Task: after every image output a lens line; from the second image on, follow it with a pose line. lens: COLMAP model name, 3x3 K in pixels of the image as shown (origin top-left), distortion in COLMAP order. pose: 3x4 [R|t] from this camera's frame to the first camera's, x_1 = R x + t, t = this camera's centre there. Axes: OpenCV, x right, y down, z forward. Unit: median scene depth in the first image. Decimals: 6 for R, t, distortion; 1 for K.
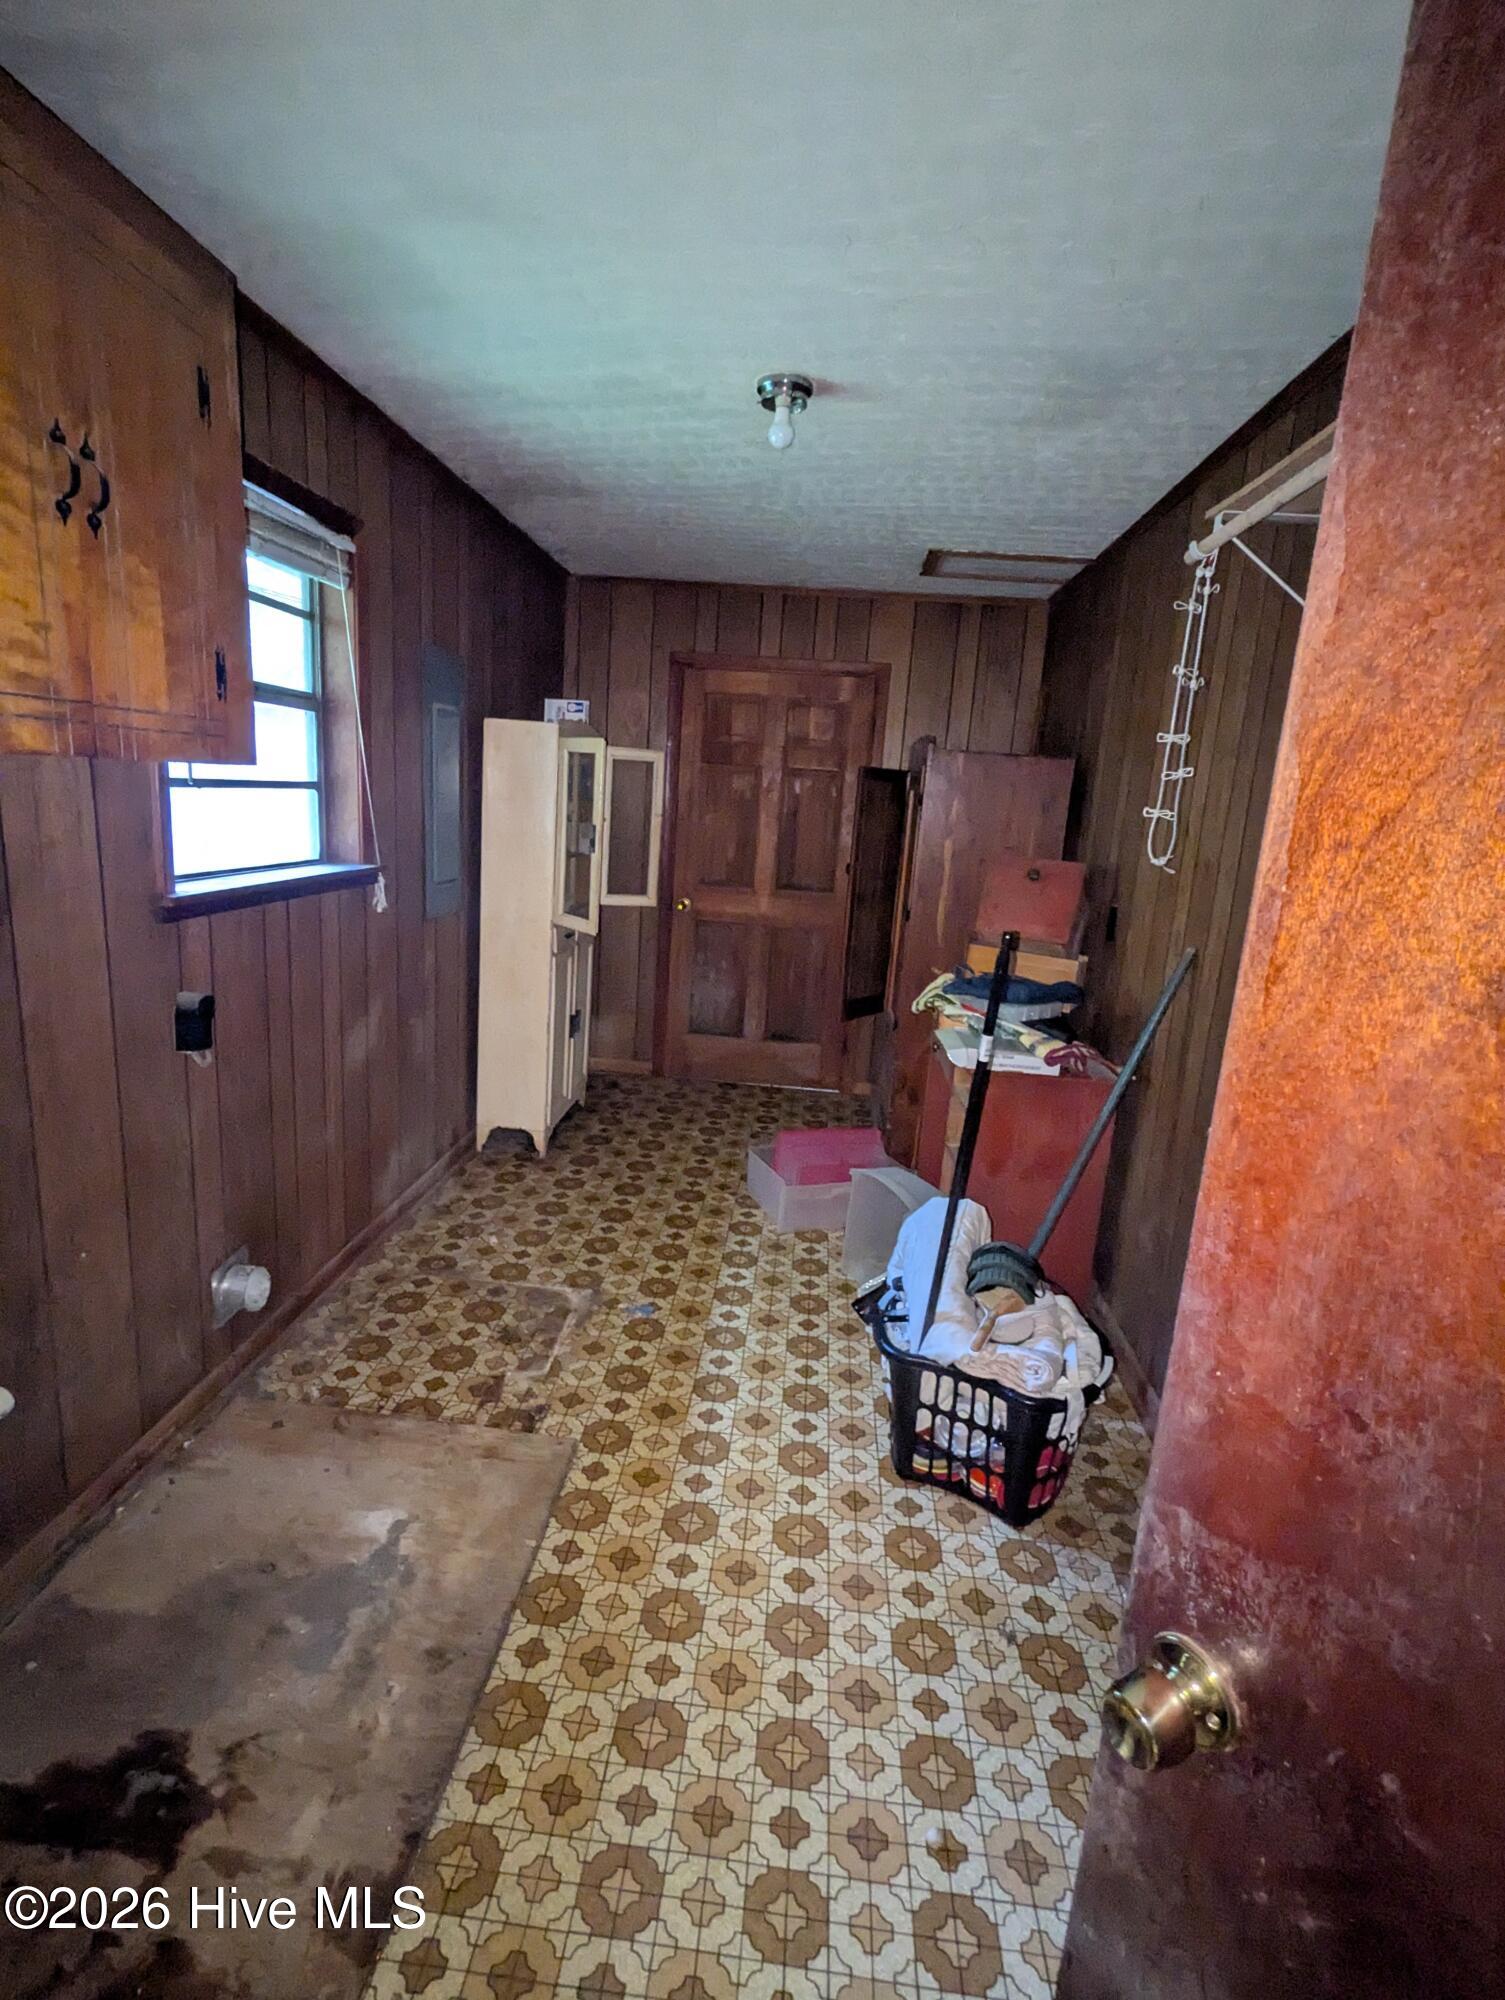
lens RADIAL K [[941.6, 0, 750.6], [0, 941.6, 1001.6], [0, 0, 1]] dist [-0.001731, 0.002218]
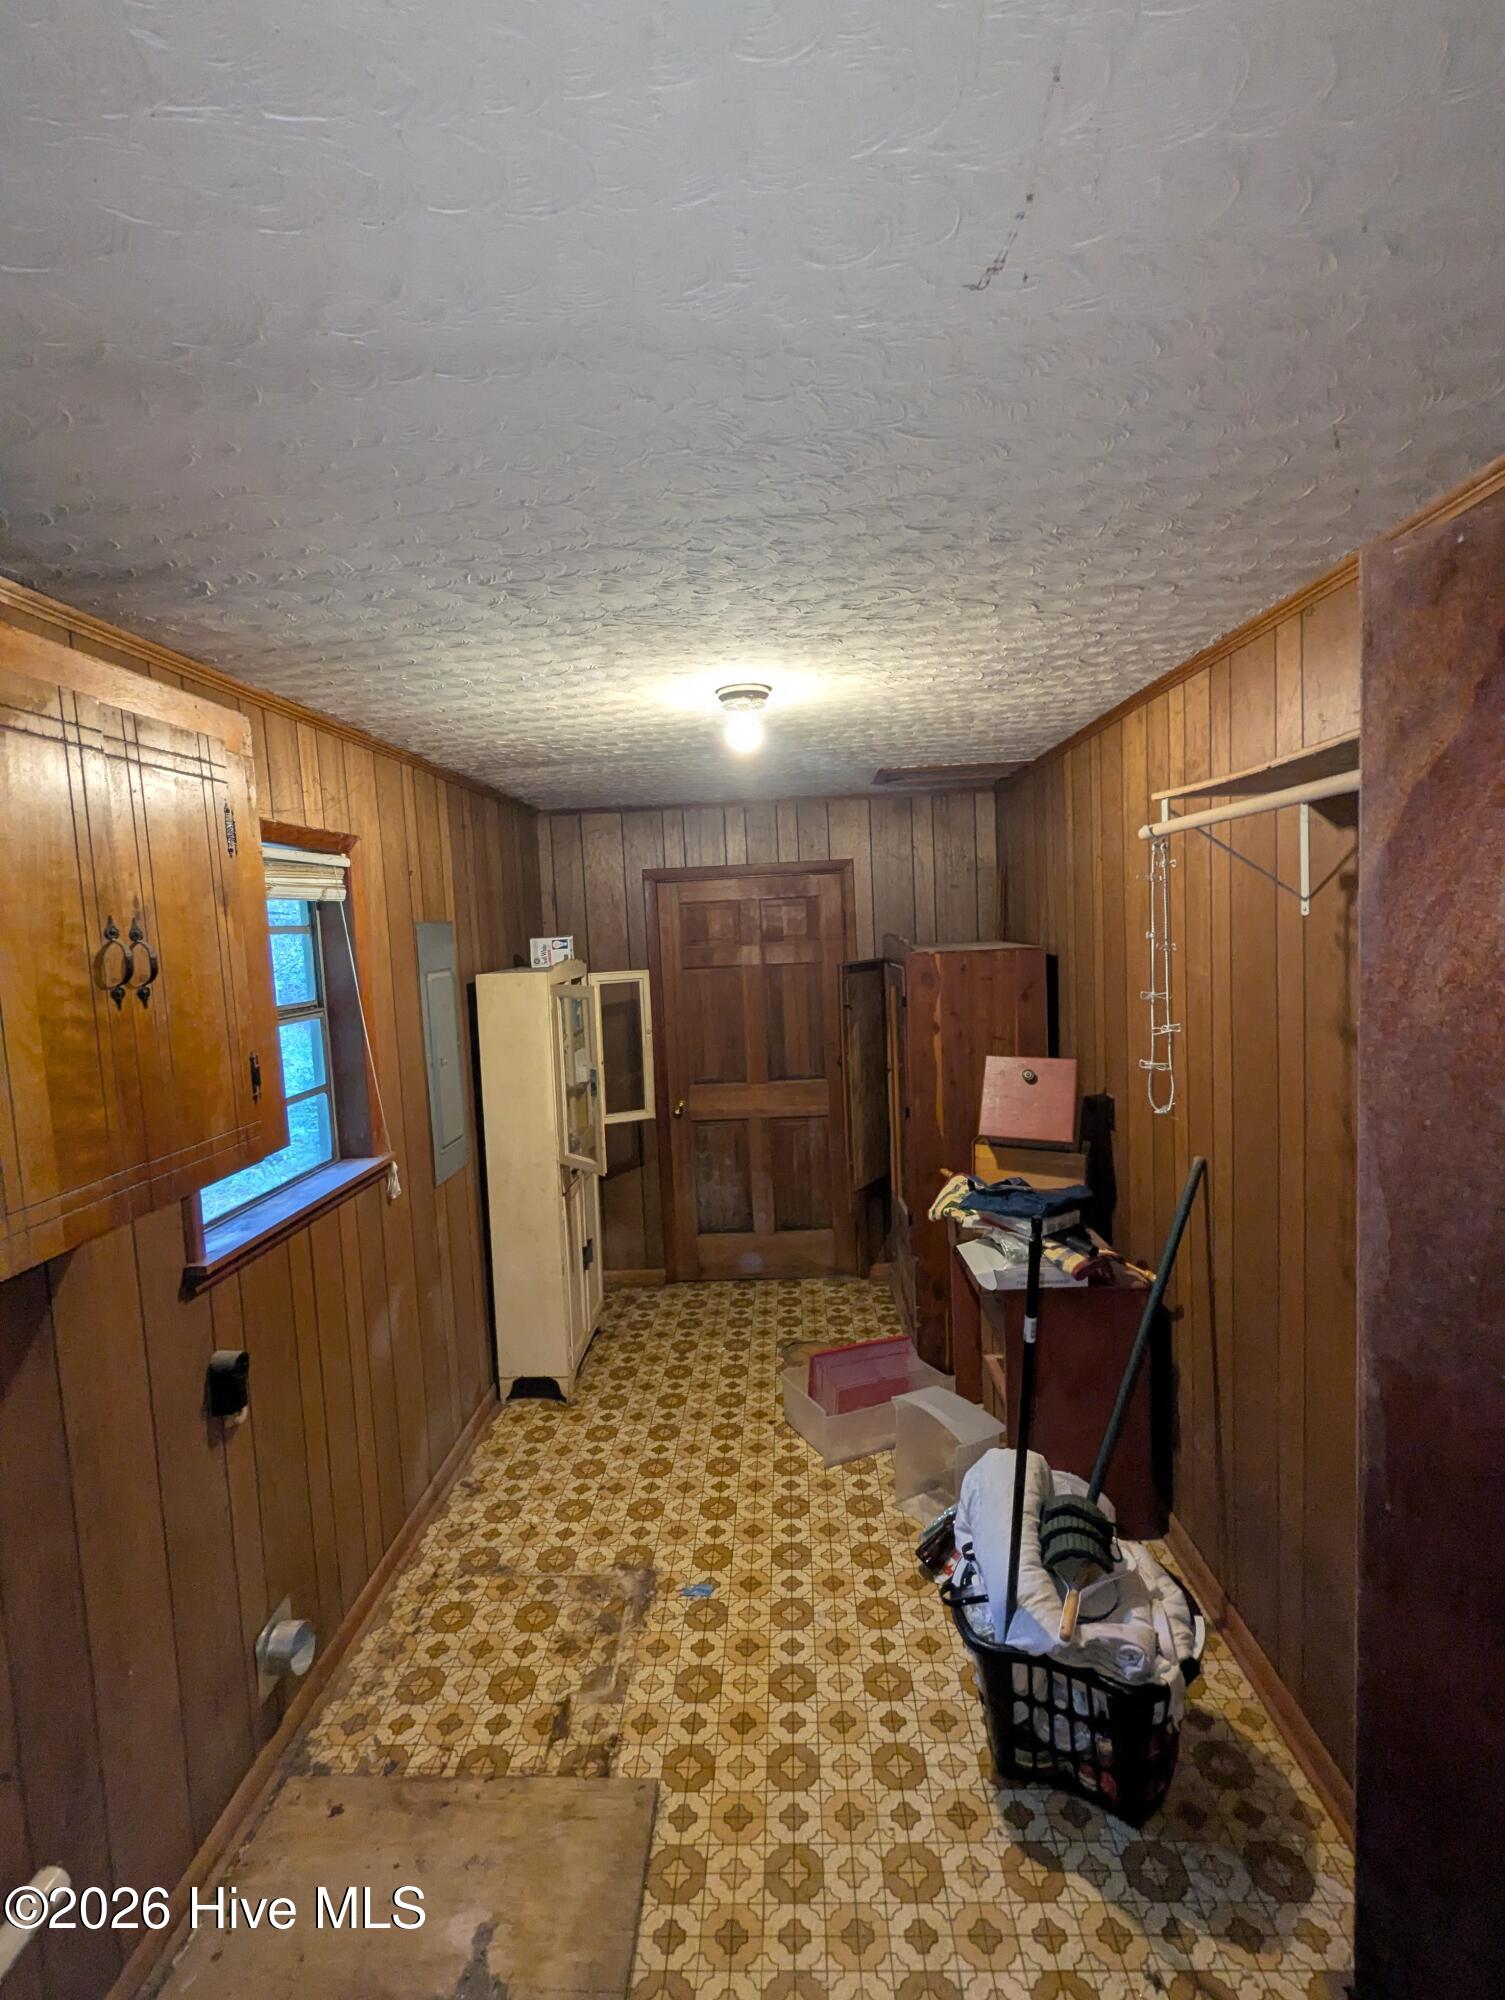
lens RADIAL K [[941.6, 0, 751.8], [0, 941.6, 1001.9], [0, 0, 1]] dist [-0.001731, 0.002218]
pose [[0.992729, -0.115648, 0.033383, -0.032104], [0.118973, 0.984847, -0.126179, -0.162071], [-0.018285, 0.129233, 0.991446, -0.032226]]
